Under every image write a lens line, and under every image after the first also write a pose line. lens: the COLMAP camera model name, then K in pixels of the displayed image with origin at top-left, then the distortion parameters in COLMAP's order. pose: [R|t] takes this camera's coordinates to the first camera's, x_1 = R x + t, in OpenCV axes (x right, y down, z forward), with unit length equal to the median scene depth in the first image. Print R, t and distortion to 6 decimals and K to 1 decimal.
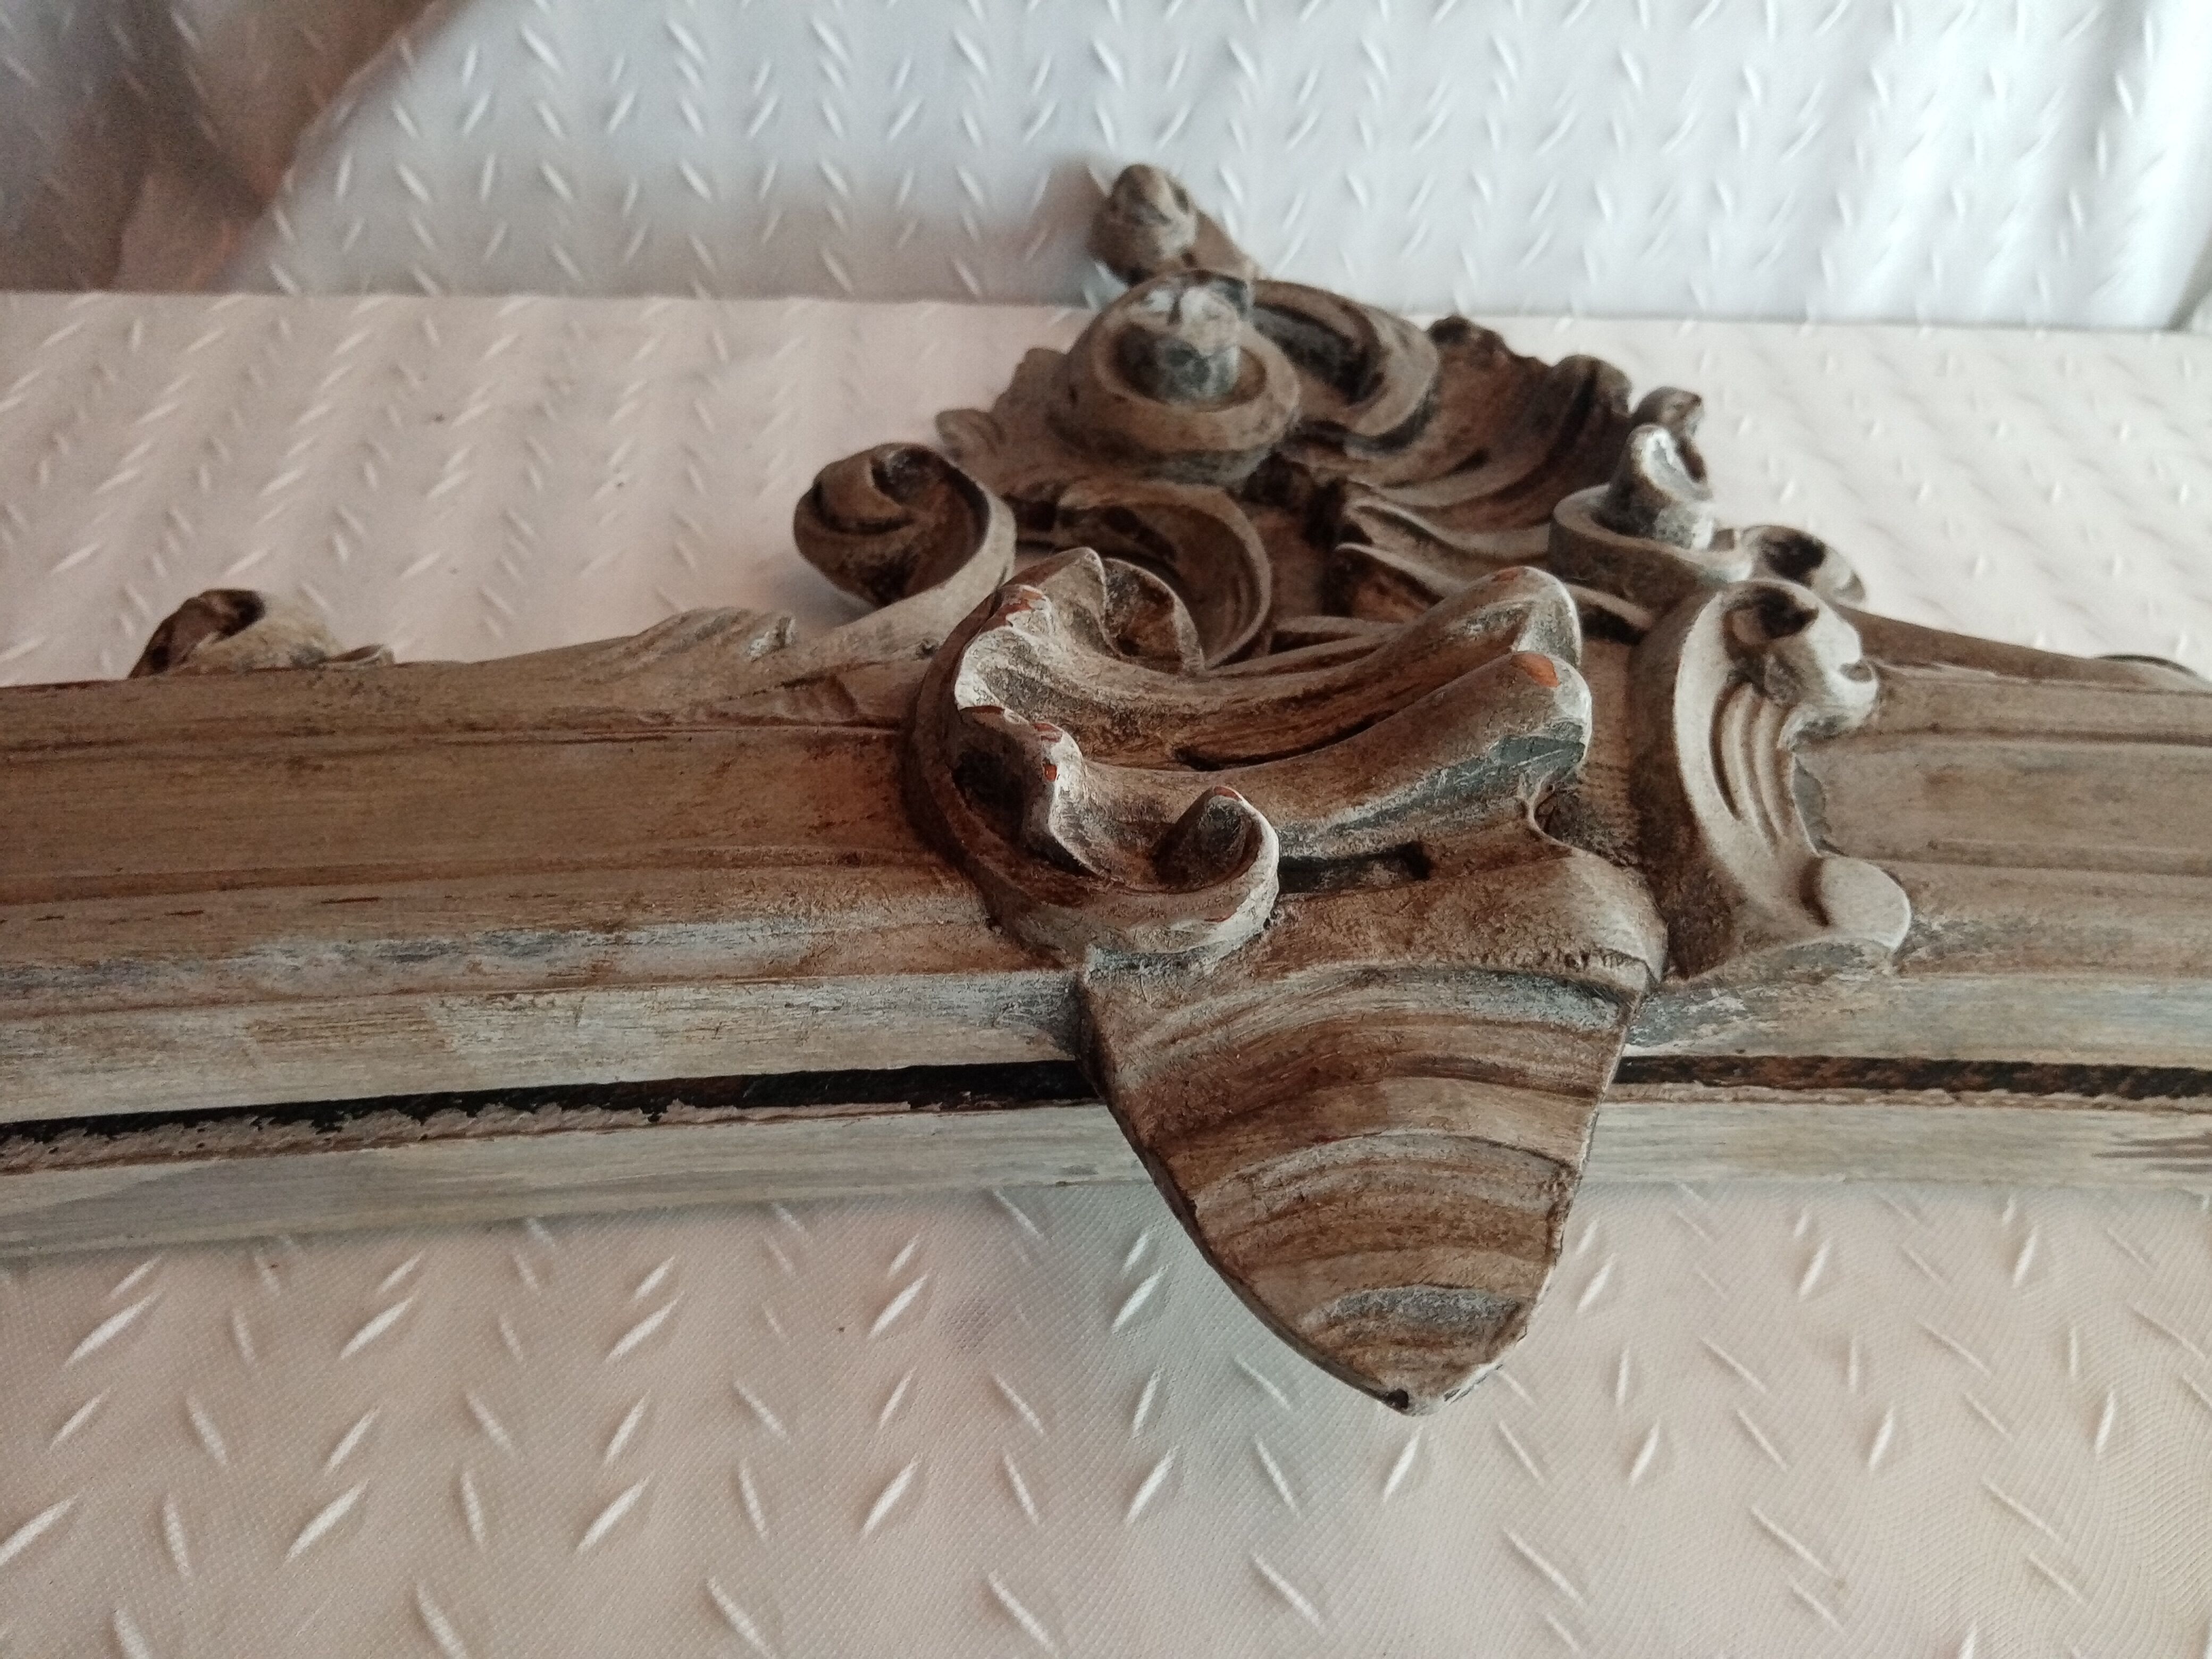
lens RADIAL K [[1808.7, 0, 1093.2], [0, 1808.7, 862.2], [0, 0, 1]] dist [0.031372, -0.117185]
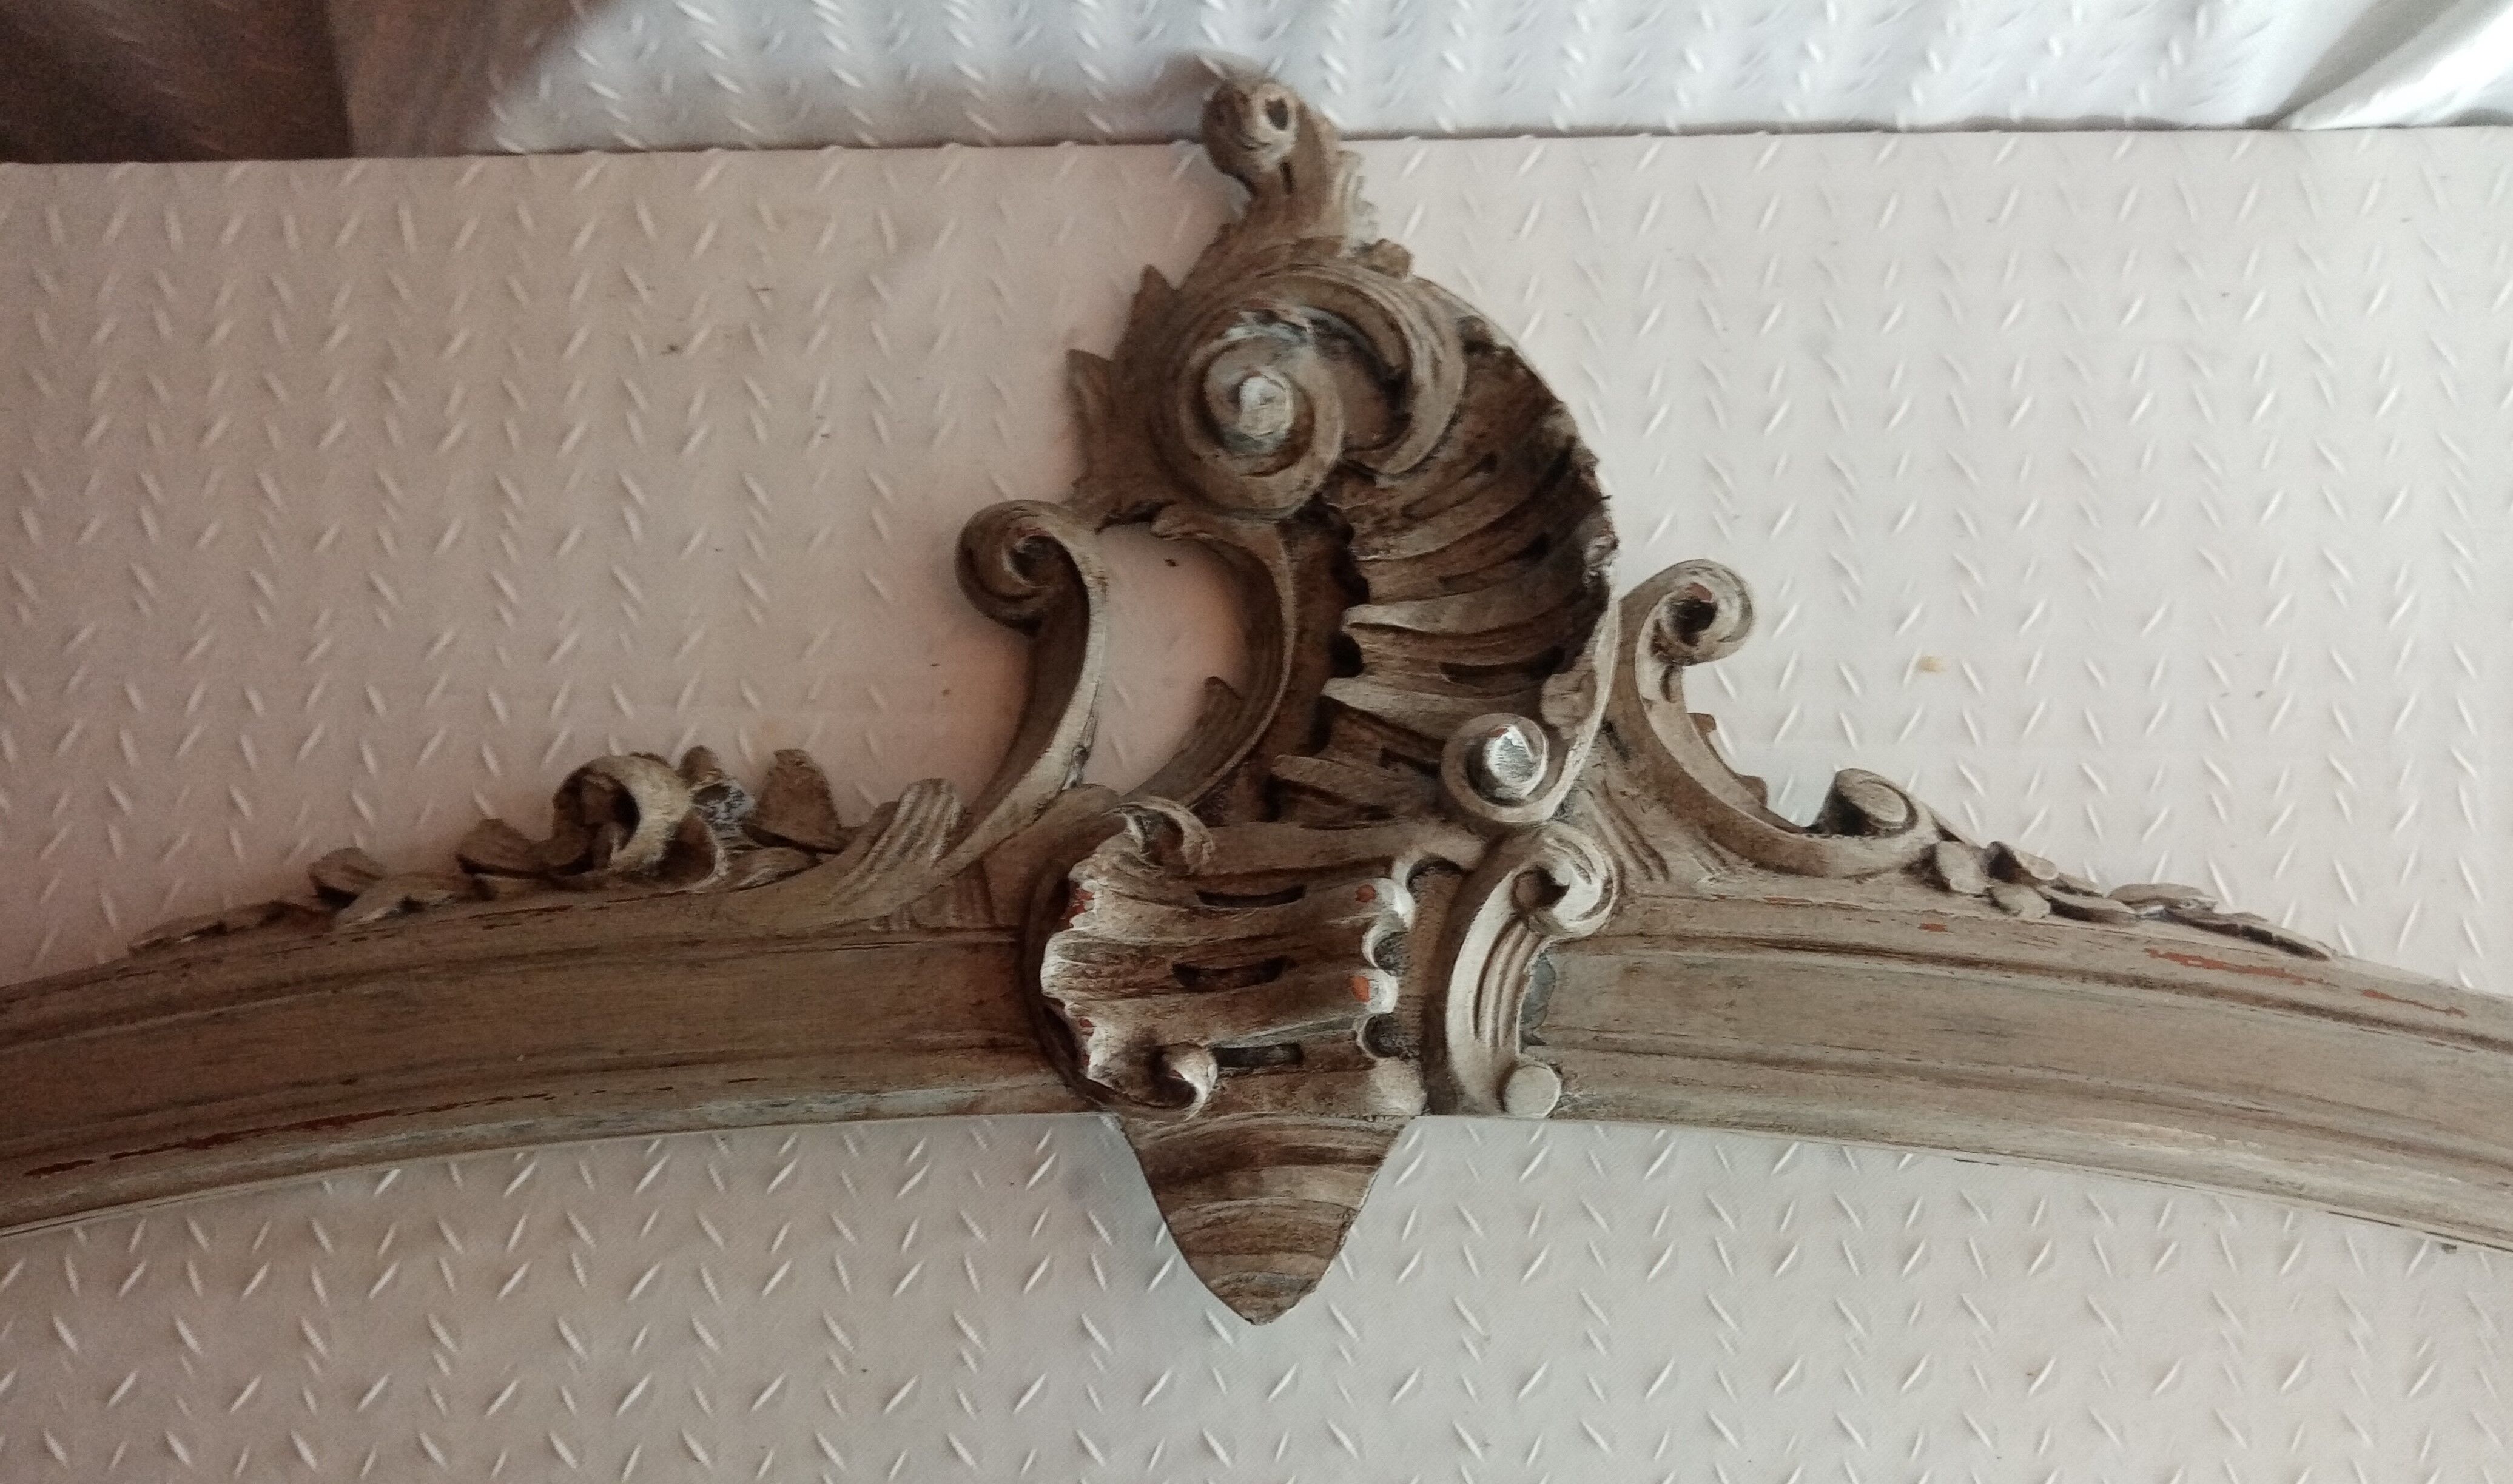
lens RADIAL K [[2037.7, 0, 1253.7], [0, 2037.7, 968.4], [0, 0, 1]] dist [0.057786, -0.155558]
pose [[0.995063, 0.062179, -0.077354, 0.279627], [0.003618, 0.756168, 0.654368, -1.369209], [0.099181, -0.651417, 0.752210, -0.490794]]
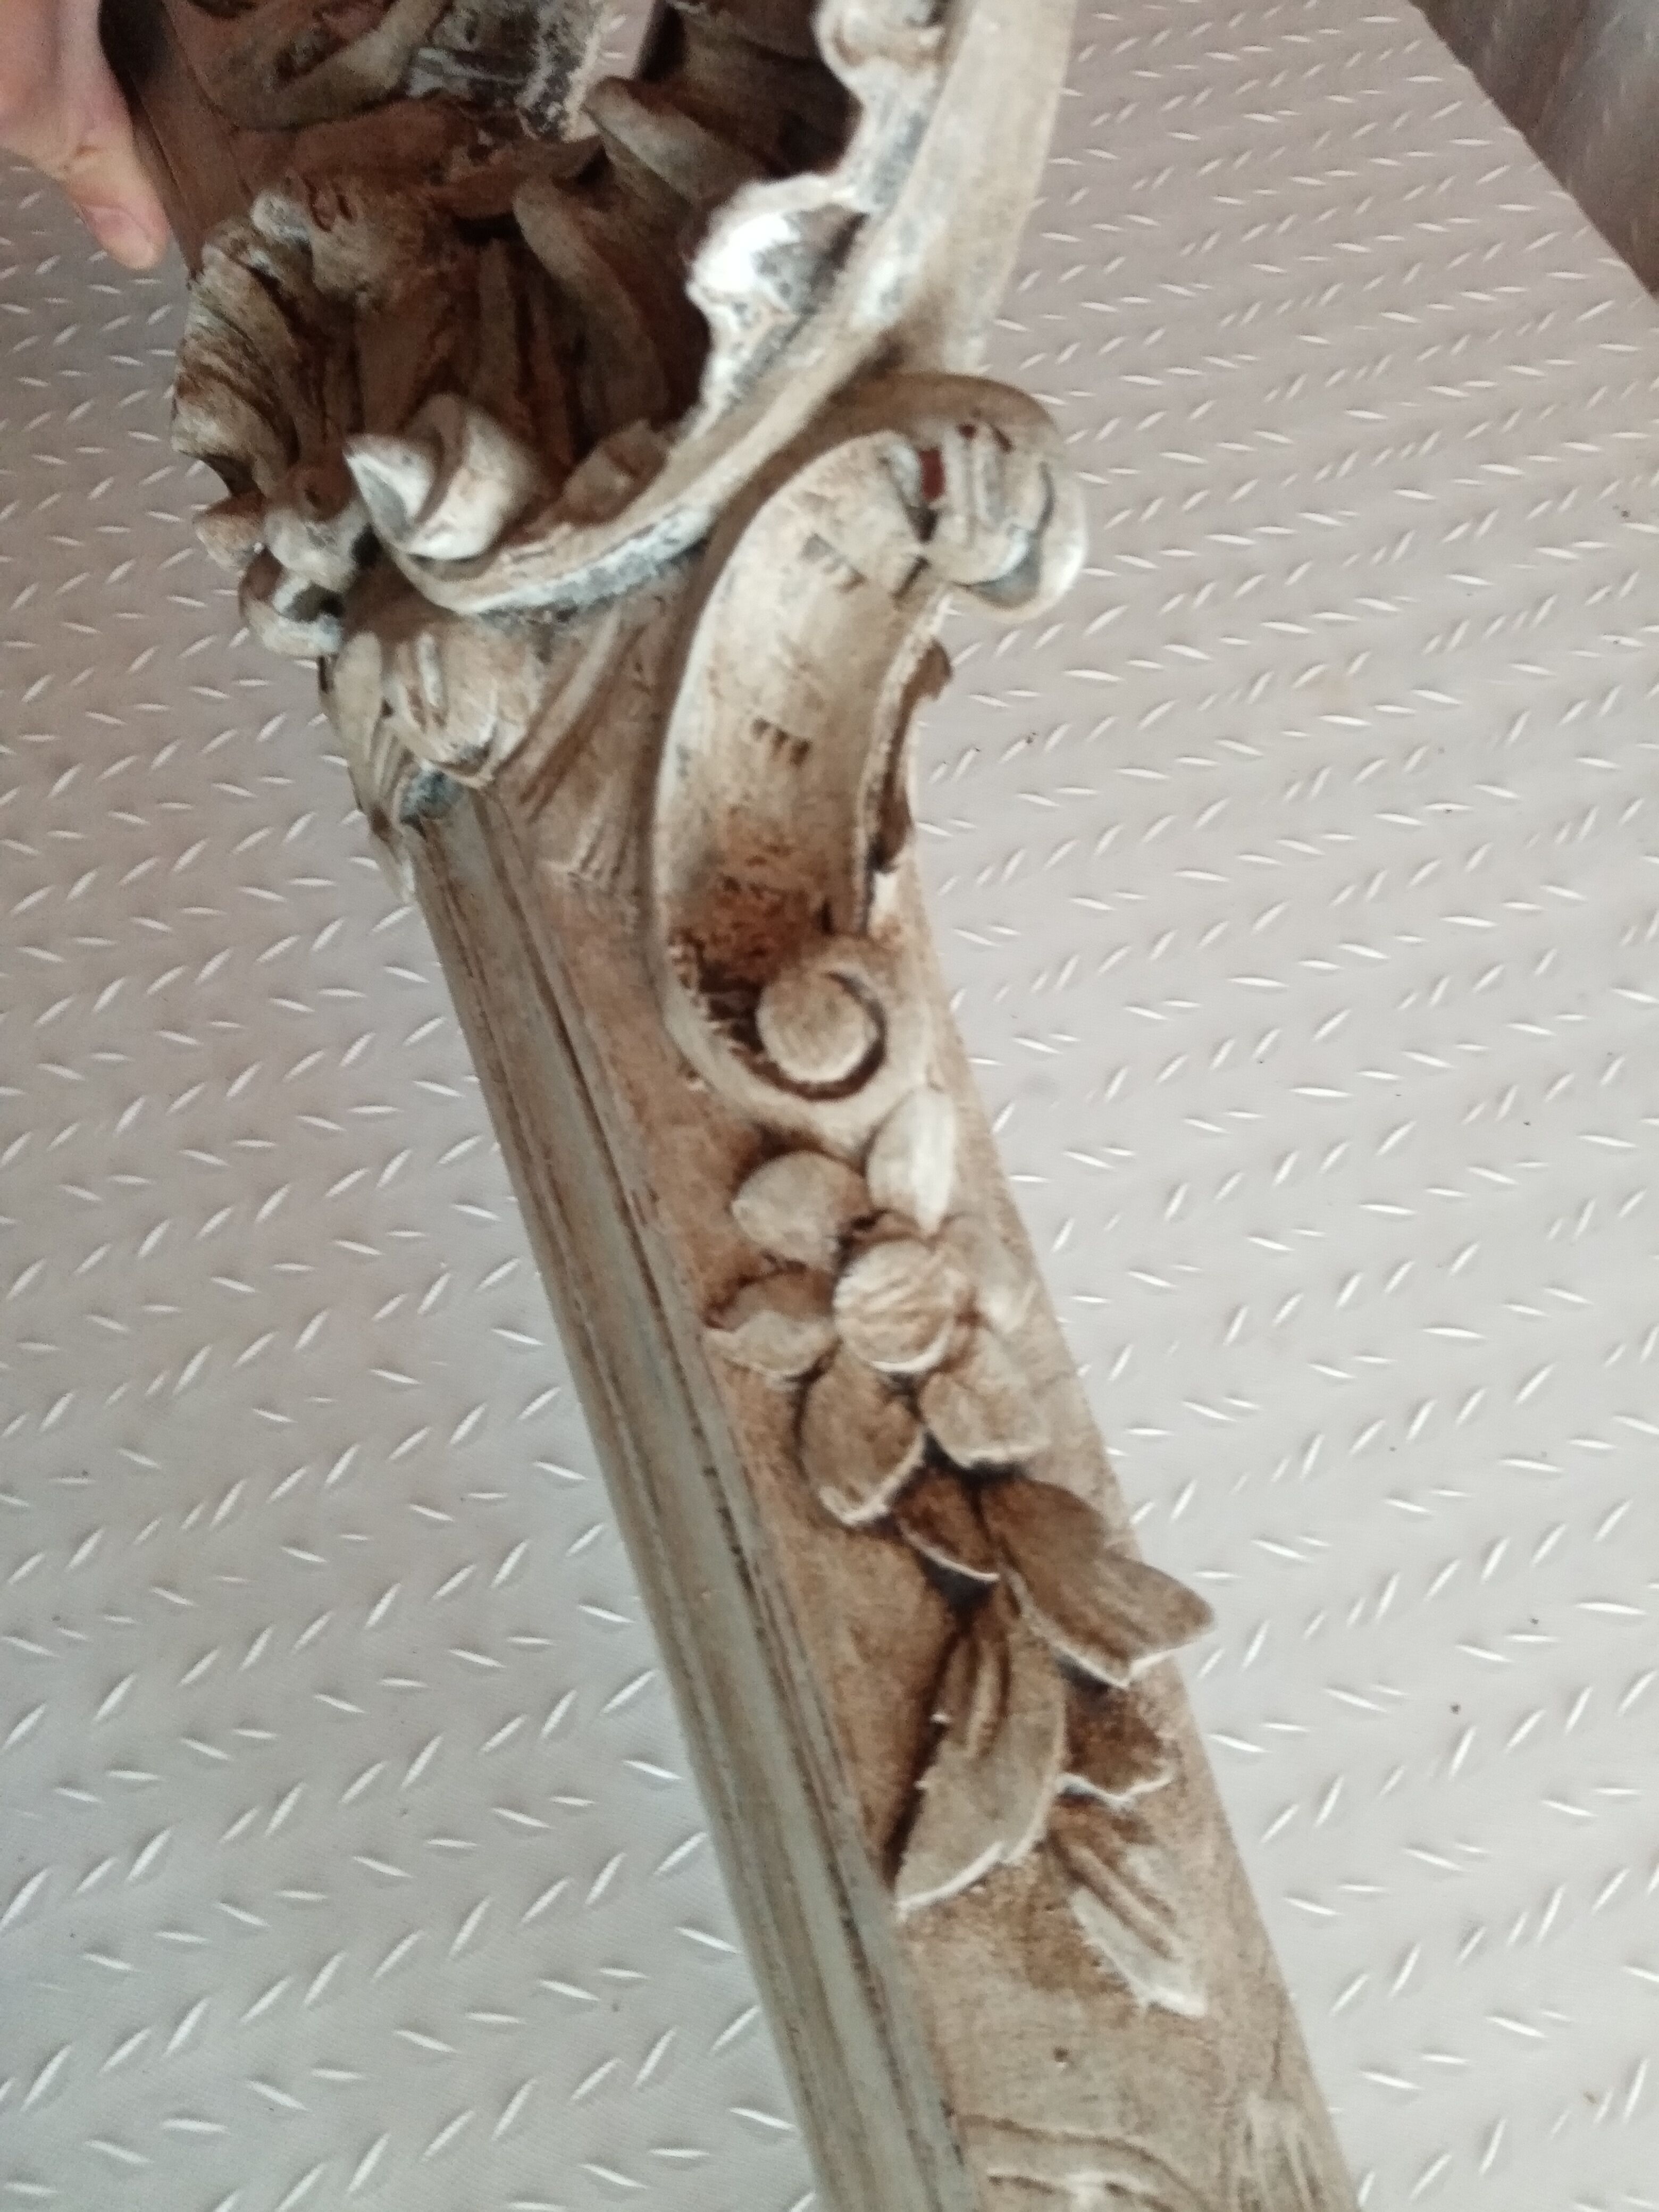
lens RADIAL K [[1772.4, 0, 783.9], [0, 1772.4, 1112.6], [0, 0, 1]] dist [0.094264, -0.193437]
pose [[0.287271, 0.871244, -0.398007, 1.168898], [0.374361, 0.280347, 0.883889, -0.989208], [0.881663, -0.402914, -0.245625, 1.455737]]
